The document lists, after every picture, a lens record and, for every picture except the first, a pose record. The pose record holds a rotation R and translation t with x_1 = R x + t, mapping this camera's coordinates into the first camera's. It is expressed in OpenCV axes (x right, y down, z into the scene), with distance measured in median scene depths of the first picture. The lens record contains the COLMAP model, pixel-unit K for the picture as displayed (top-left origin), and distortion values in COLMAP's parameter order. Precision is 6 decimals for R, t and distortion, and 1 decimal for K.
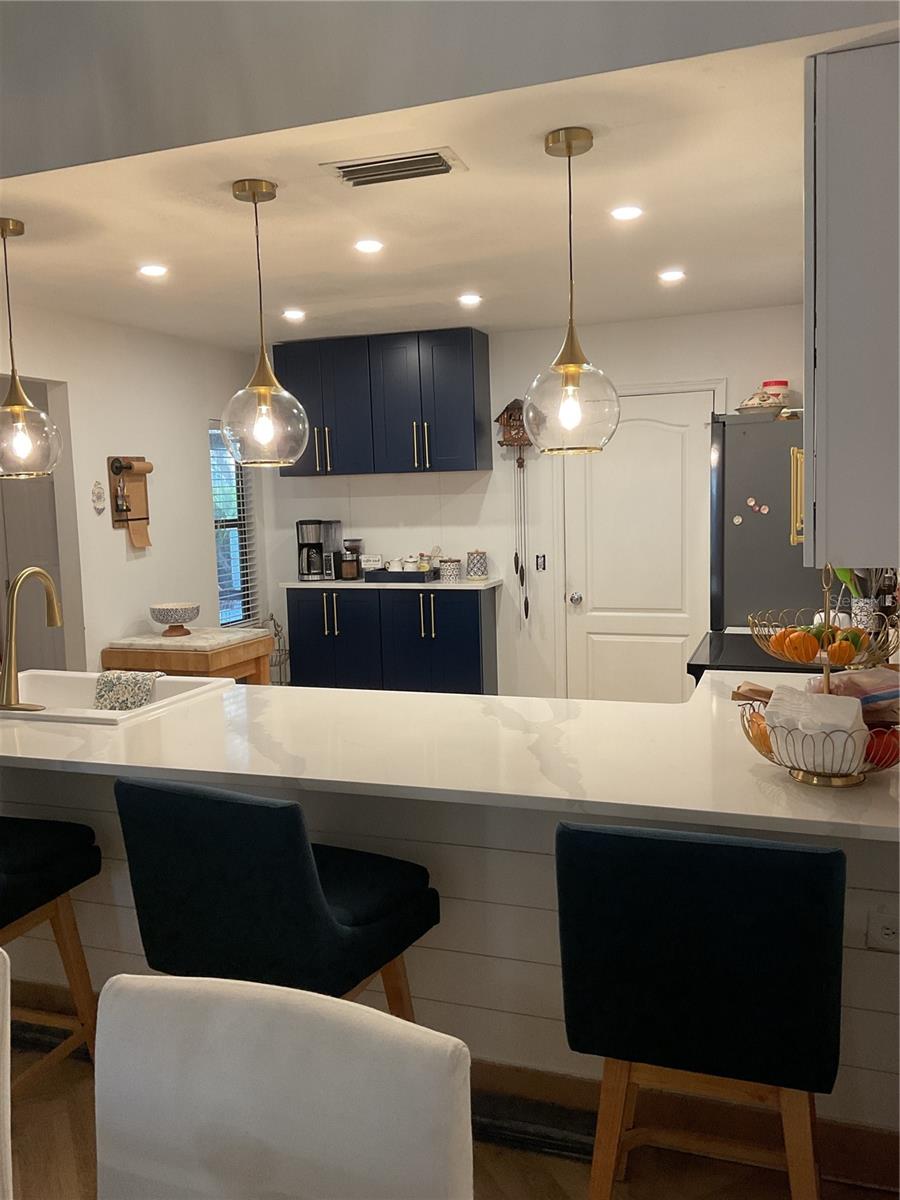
lens RADIAL K [[989.1, 0, 450.0], [0, 989.1, 600.0], [0, 0, 1]] dist [0.108316, -0.198326]
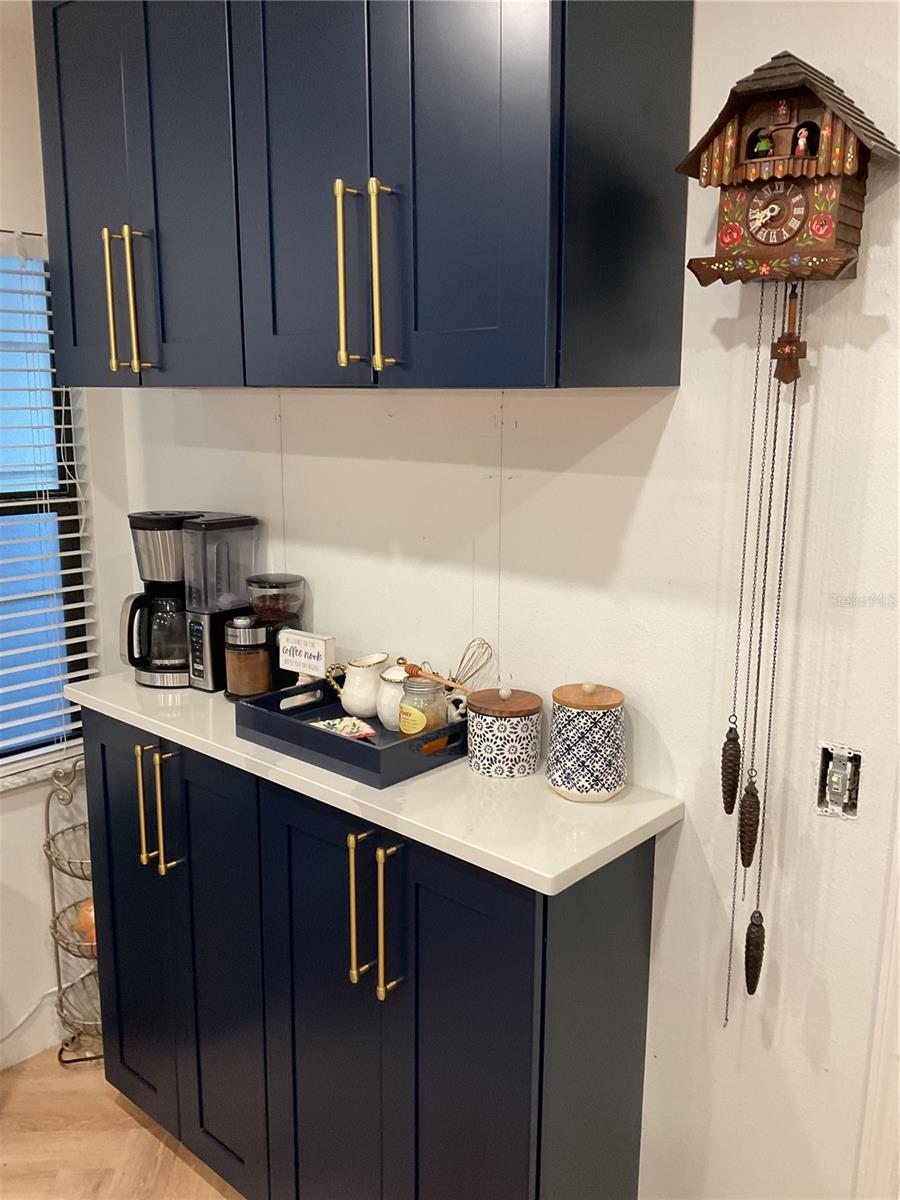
lens RADIAL K [[989.1, 0, 450.0], [0, 989.1, 600.0], [0, 0, 1]] dist [0.108316, -0.198326]
pose [[0.930646, 0.104796, -0.350594, 0.083893], [-0.071825, 0.991790, 0.105798, -0.099631], [0.358803, -0.073279, 0.930532, 0.736930]]
